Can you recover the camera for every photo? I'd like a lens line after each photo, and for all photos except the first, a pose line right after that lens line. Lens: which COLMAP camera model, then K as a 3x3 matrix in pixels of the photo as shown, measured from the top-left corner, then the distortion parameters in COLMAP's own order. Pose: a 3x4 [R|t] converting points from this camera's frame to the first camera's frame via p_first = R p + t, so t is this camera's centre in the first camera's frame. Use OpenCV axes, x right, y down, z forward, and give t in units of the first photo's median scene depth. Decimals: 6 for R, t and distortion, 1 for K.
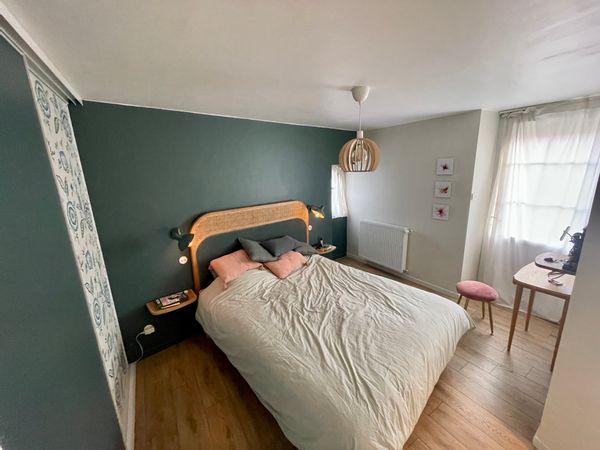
lens RADIAL K [[239.9, 0, 301.9], [0, 239.9, 223.4], [0, 0, 1]] dist [0.002797, 0.000059]
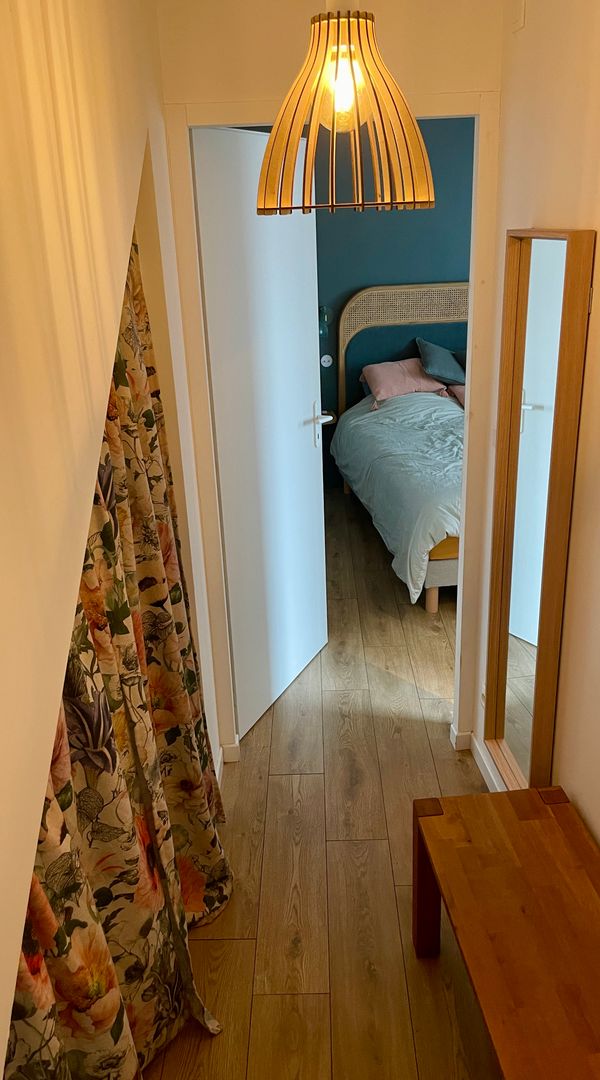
lens RADIAL K [[818.7, 0, 302.7], [0, 818.7, 540.0], [0, 0, 1]] dist [0.097402, -0.002354]
pose [[0.831873, 0.200560, -0.517459, 0.661341], [-0.113047, 0.974103, 0.195813, 0.185591], [0.543331, -0.104394, 0.833003, -0.885163]]
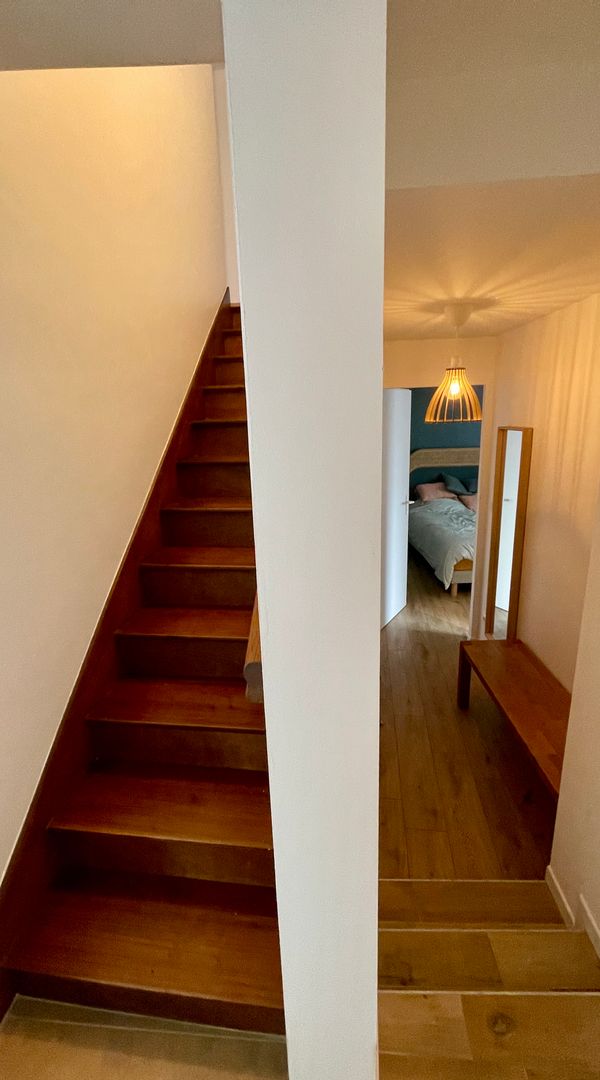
lens RADIAL K [[478.4, 0, 297.2], [0, 478.4, 541.9], [0, 0, 1]] dist [0.000718, -0.000004]
pose [[0.759620, 0.171427, -0.627367, 0.781055], [-0.137423, 0.985163, 0.102801, 0.267570], [0.635682, 0.008125, 0.771908, -1.362134]]
